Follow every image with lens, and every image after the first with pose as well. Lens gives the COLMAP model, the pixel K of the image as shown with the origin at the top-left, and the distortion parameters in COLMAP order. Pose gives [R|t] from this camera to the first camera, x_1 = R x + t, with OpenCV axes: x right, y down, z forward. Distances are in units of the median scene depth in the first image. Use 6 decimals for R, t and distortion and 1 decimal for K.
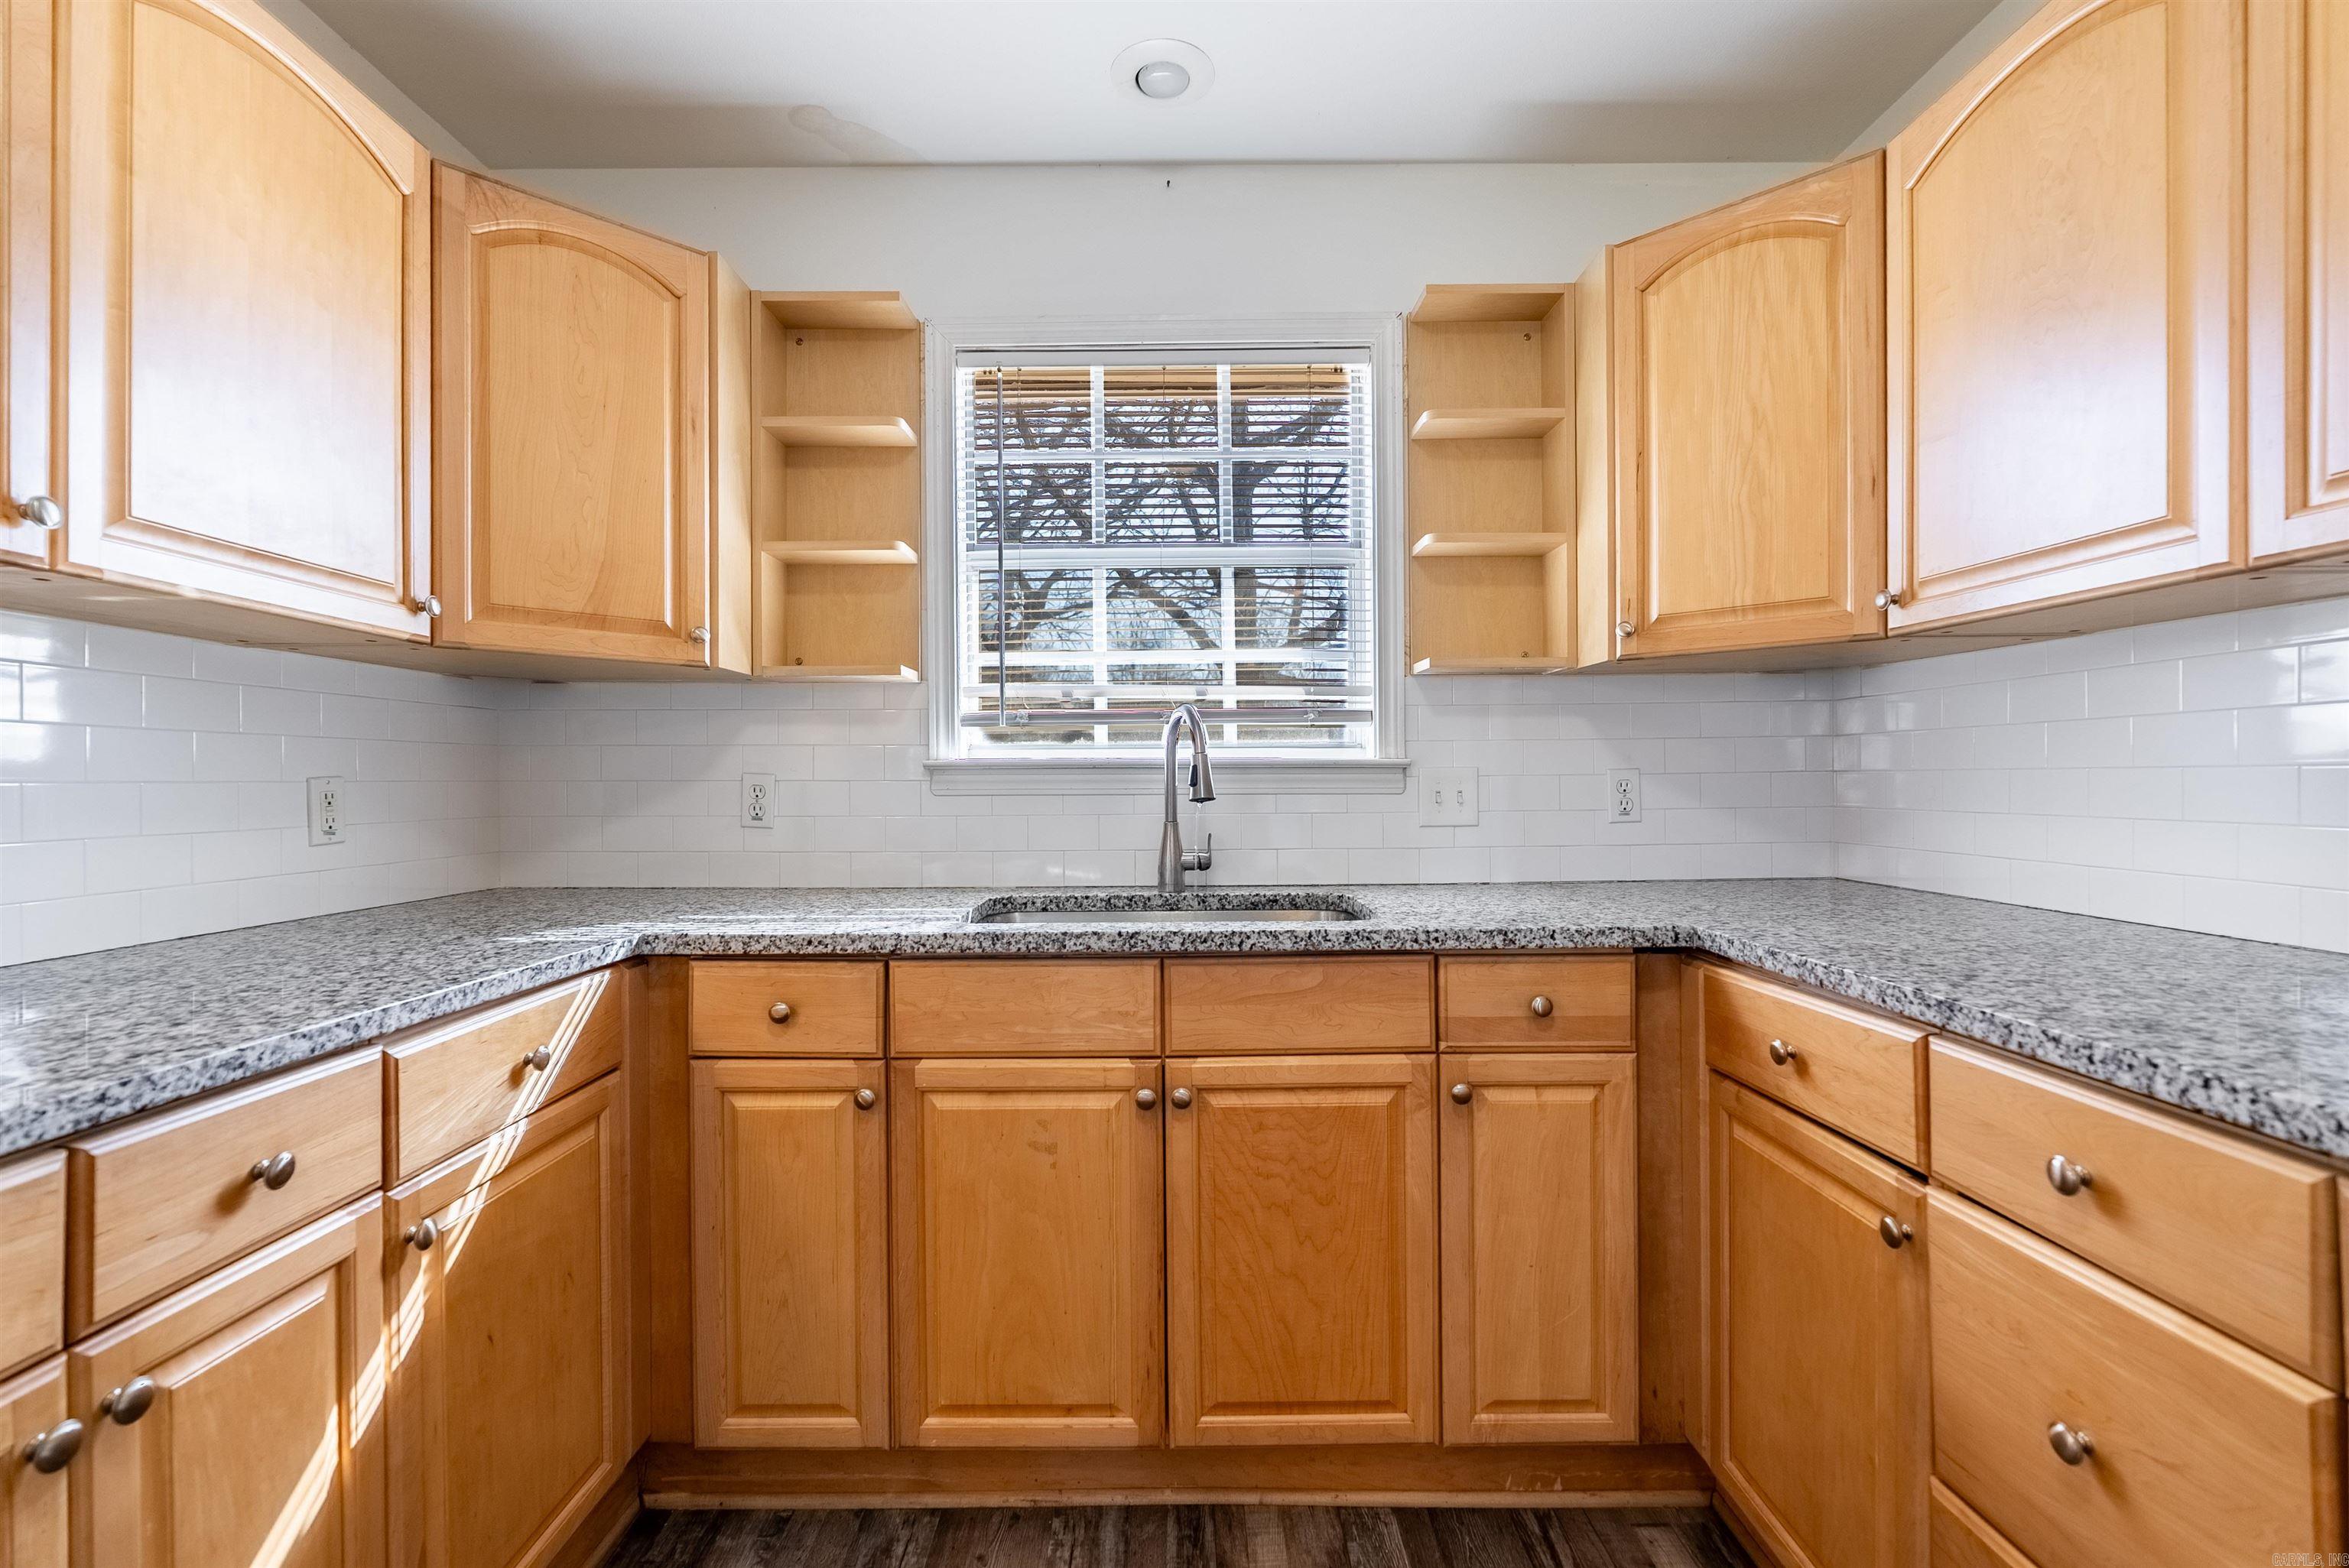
lens RADIAL K [[1037.2, 0, 1175.5], [0, 1037.2, 784.9], [0, 0, 1]] dist [-0.006603, -0.000333]
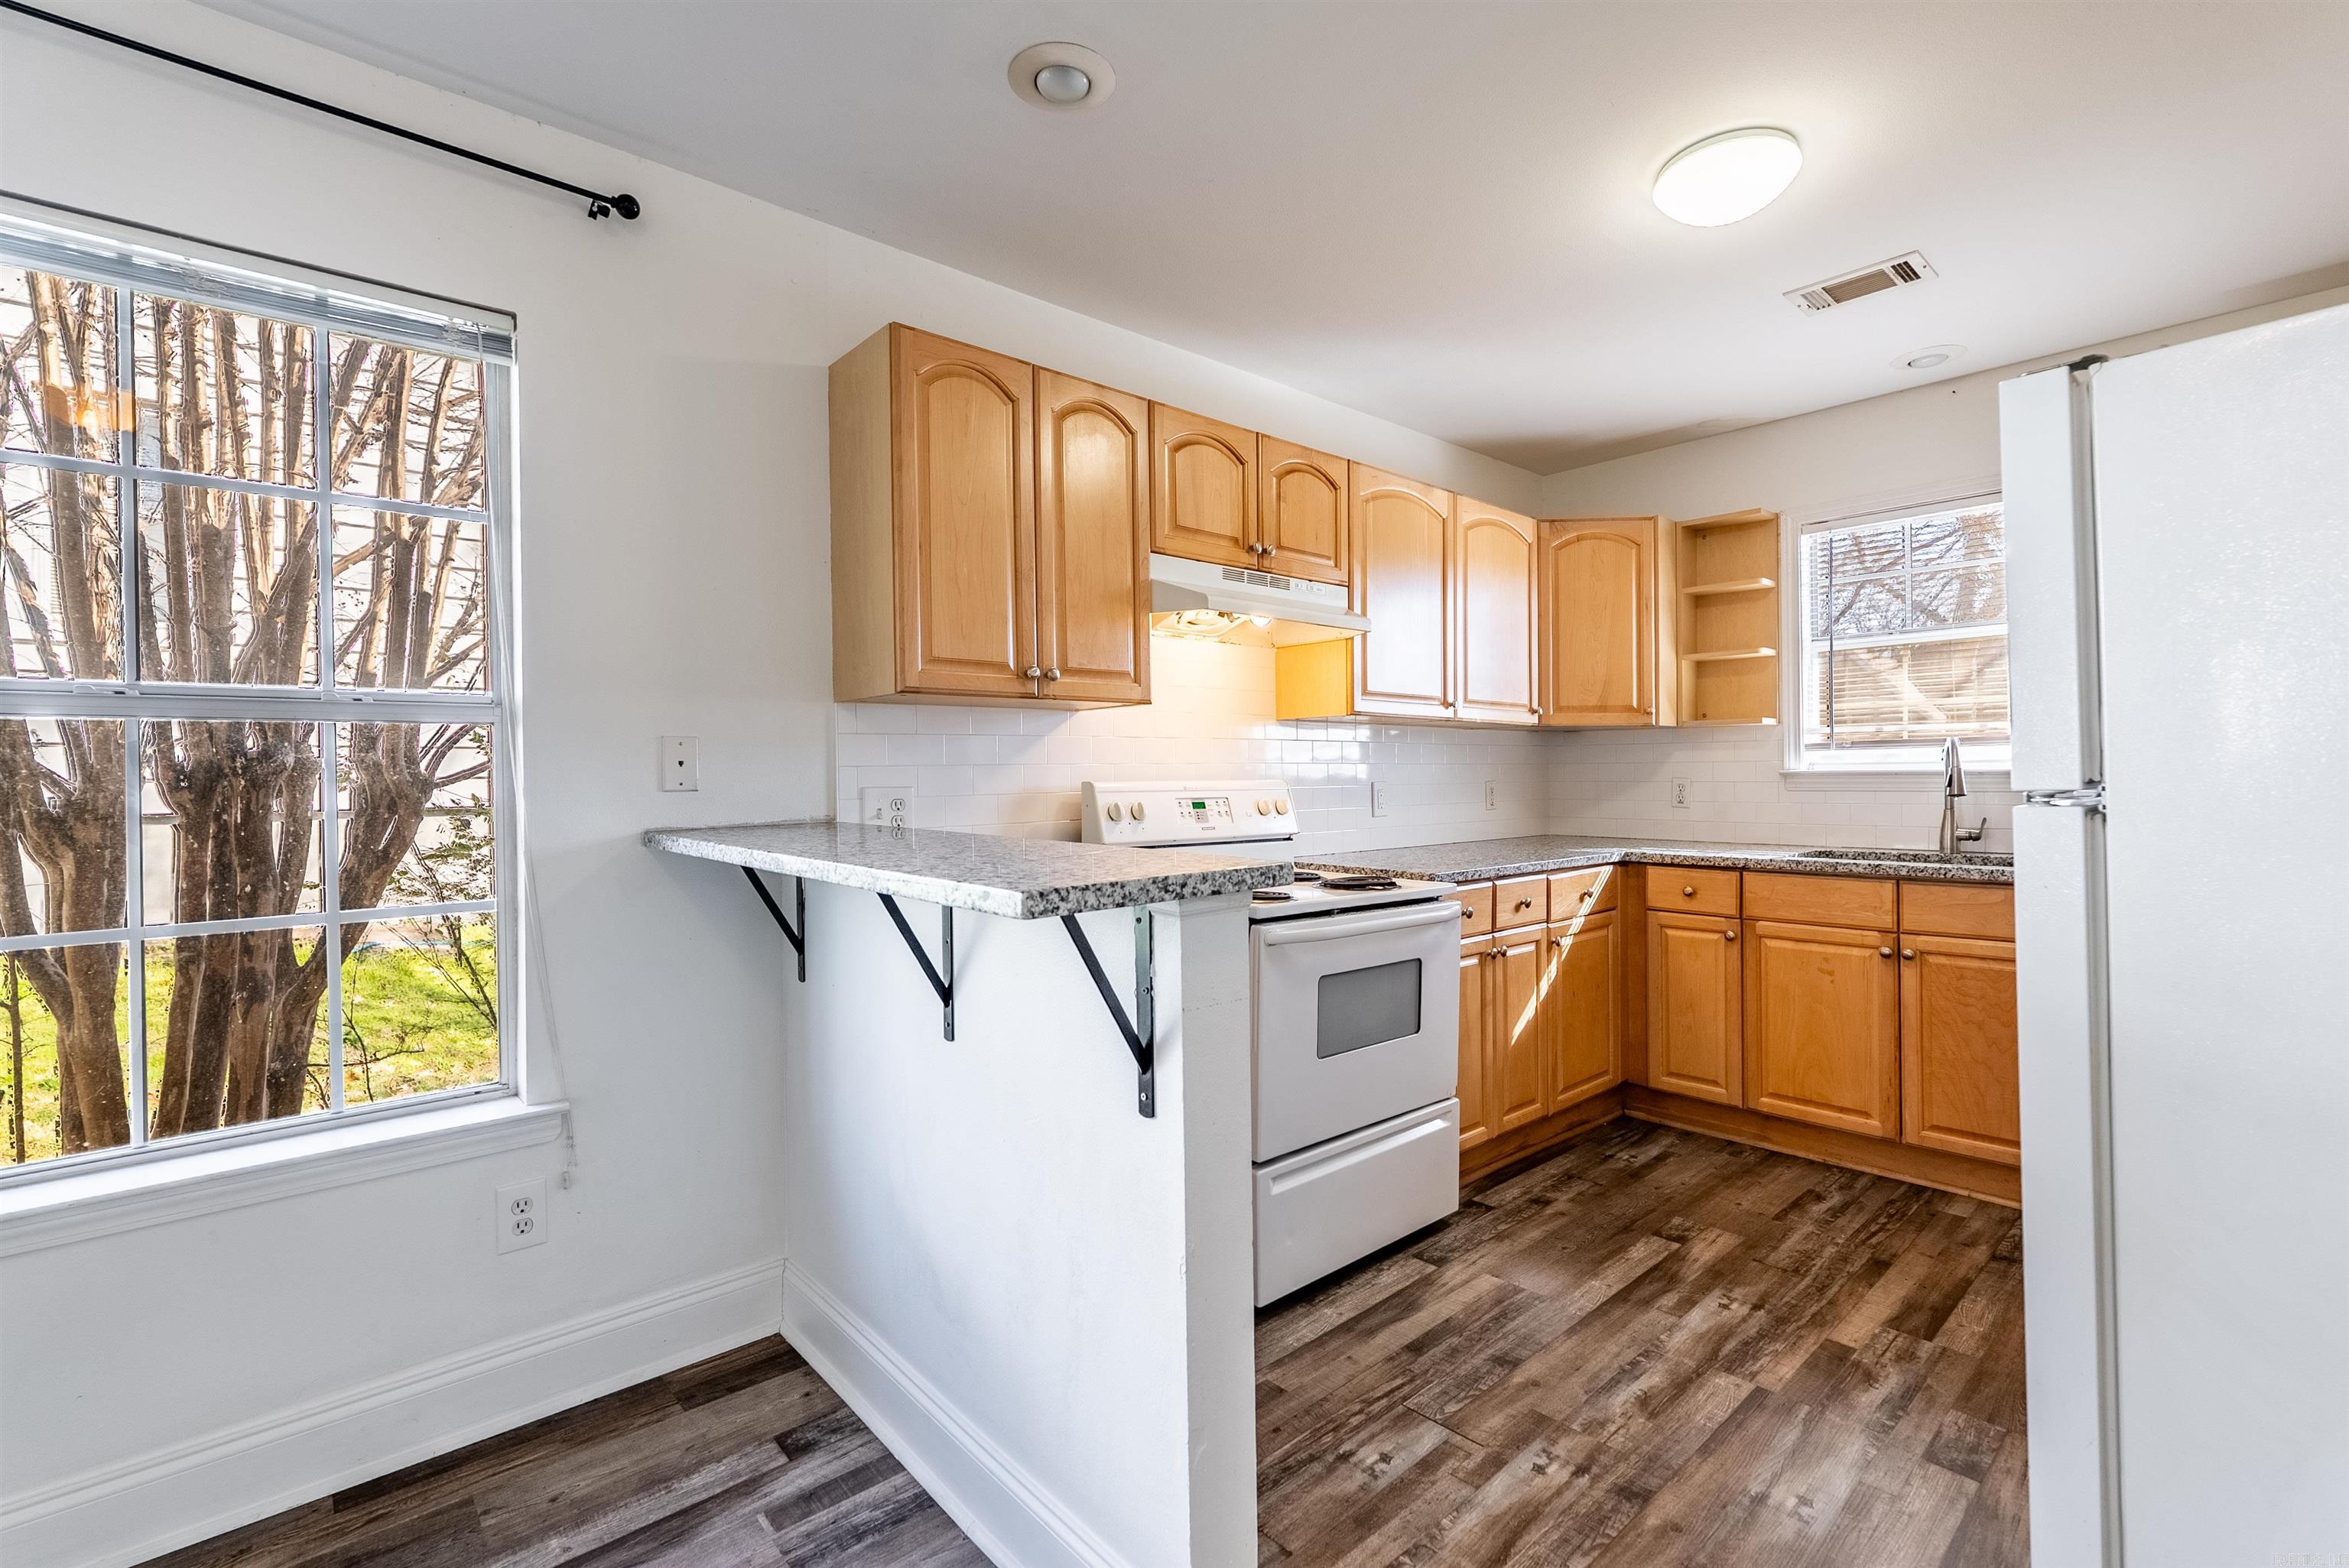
lens RADIAL K [[1037.2, 0, 1174.2], [0, 1037.2, 781.0], [0, 0, 1]] dist [-0.006603, -0.000333]
pose [[0.660507, 0.003875, -0.750810, 0.526080], [0.002851, 0.999967, 0.007669, -0.030291], [0.750815, -0.007205, 0.660474, -1.219714]]
